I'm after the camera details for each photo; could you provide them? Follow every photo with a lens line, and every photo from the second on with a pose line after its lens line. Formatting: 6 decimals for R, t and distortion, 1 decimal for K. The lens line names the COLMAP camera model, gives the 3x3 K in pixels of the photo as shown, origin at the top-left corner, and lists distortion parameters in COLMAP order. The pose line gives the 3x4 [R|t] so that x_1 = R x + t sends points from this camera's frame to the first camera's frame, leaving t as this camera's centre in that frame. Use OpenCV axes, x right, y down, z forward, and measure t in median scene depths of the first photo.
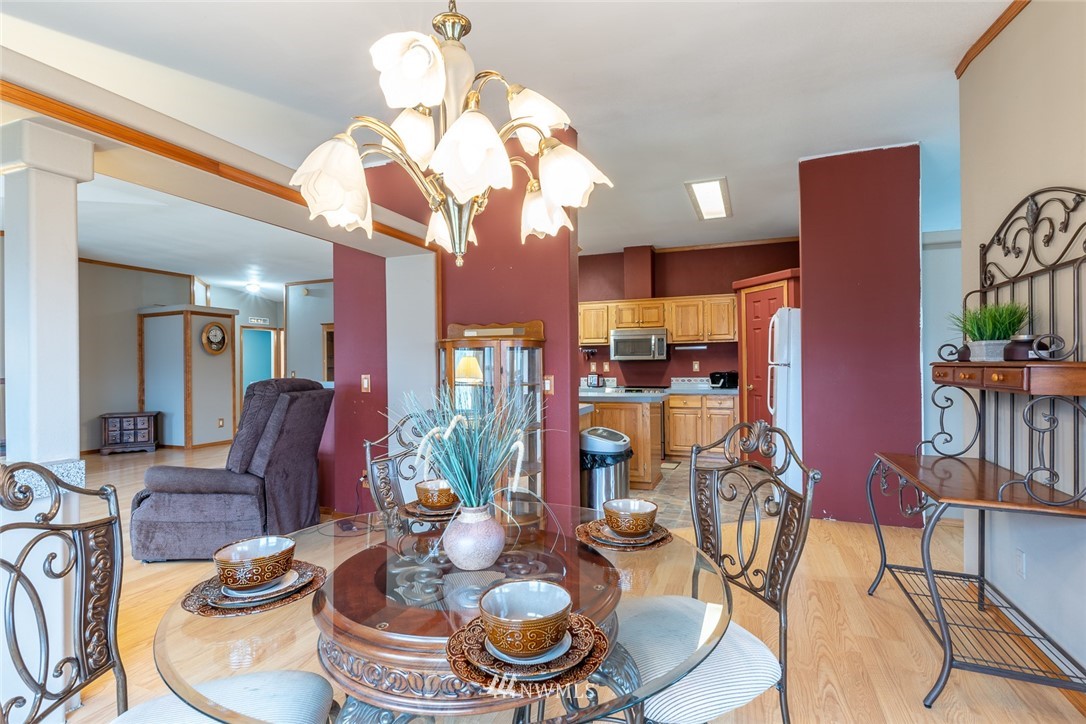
lens RADIAL K [[516.0, 0, 545.2], [0, 516.0, 362.5], [0, 0, 1]] dist [0.003563, -0.001789]
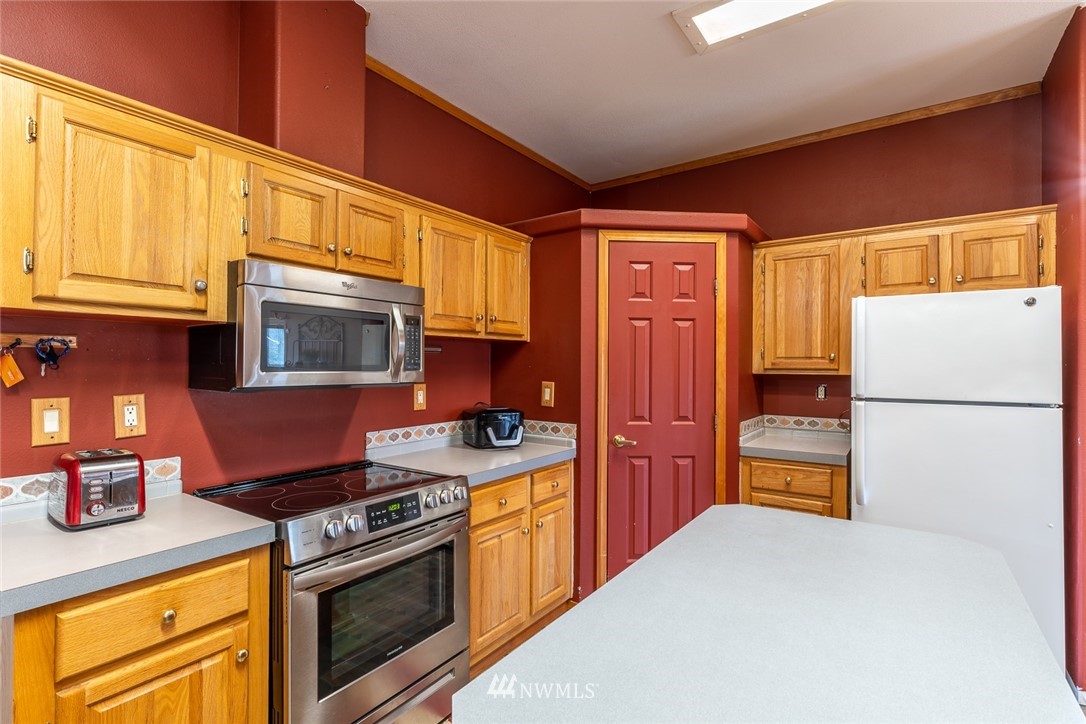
lens RADIAL K [[516.0, 0, 542.0], [0, 516.0, 361.5], [0, 0, 1]] dist [0.003563, -0.001789]
pose [[0.221384, 0.014926, 0.975072, -0.070059], [-0.009514, 0.999868, -0.013146, -0.015239], [-0.975140, -0.006367, 0.221497, 0.836494]]
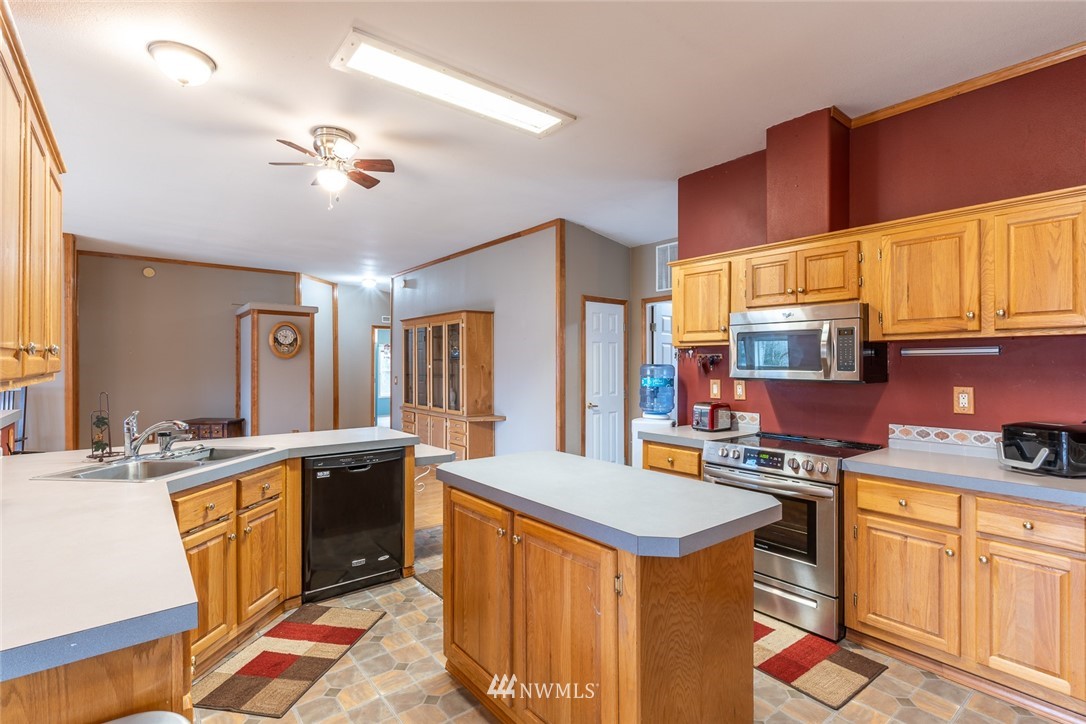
lens RADIAL K [[516.0, 0, 544.0], [0, 516.0, 362.7], [0, 0, 1]] dist [0.003563, -0.001789]
pose [[0.872312, 0.011263, -0.488820, 0.211978], [-0.010239, 0.999936, 0.004769, -0.019013], [0.488843, 0.000845, 0.872371, 0.525053]]
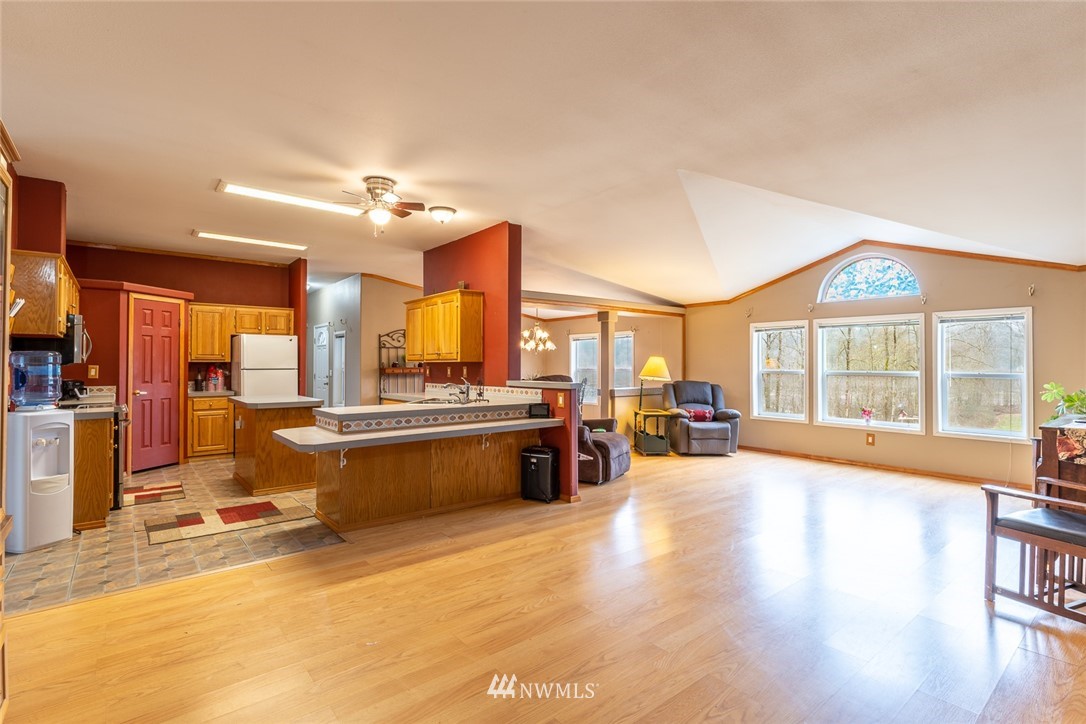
lens RADIAL K [[516.0, 0, 544.1], [0, 516.0, 359.5], [0, 0, 1]] dist [0.003563, -0.001789]
pose [[-0.882053, 0.013667, 0.470952, -0.669009], [0.006368, 0.999834, -0.017088, 0.005063], [-0.471107, -0.012073, -0.881994, 1.313175]]
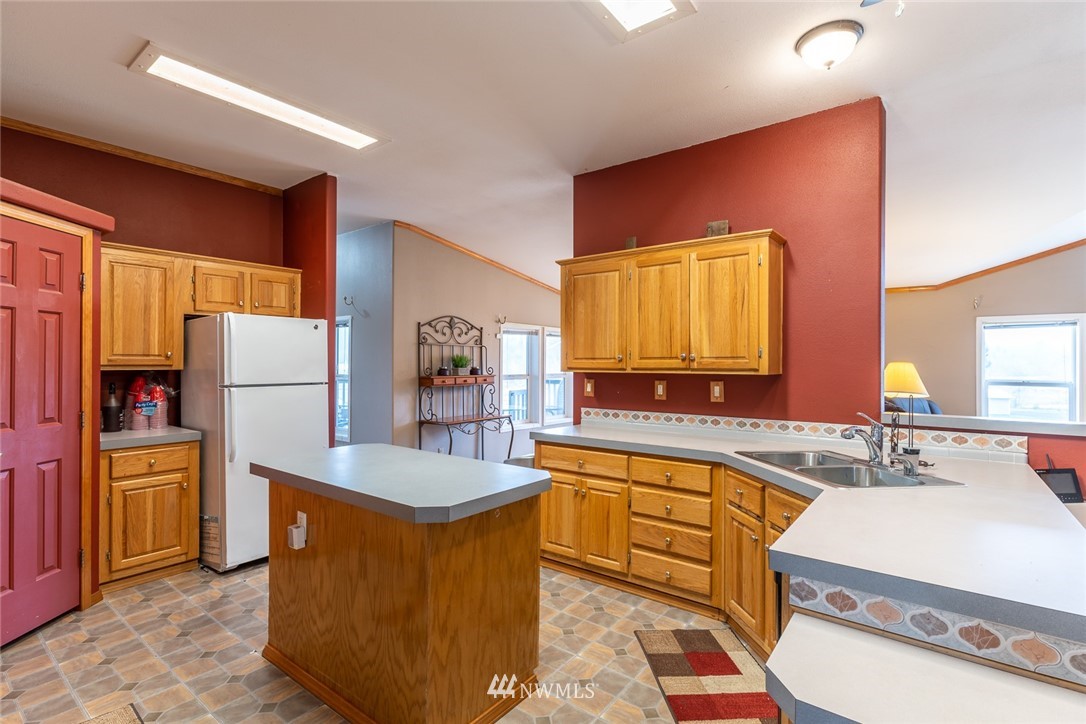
lens RADIAL K [[516.0, 0, 544.8], [0, 516.0, 362.2], [0, 0, 1]] dist [0.003563, -0.001789]
pose [[-0.965731, 0.005675, 0.259483, -0.092090], [0.004197, 0.999972, -0.006251, -0.014793], [-0.259512, -0.004948, -0.965727, 1.091435]]
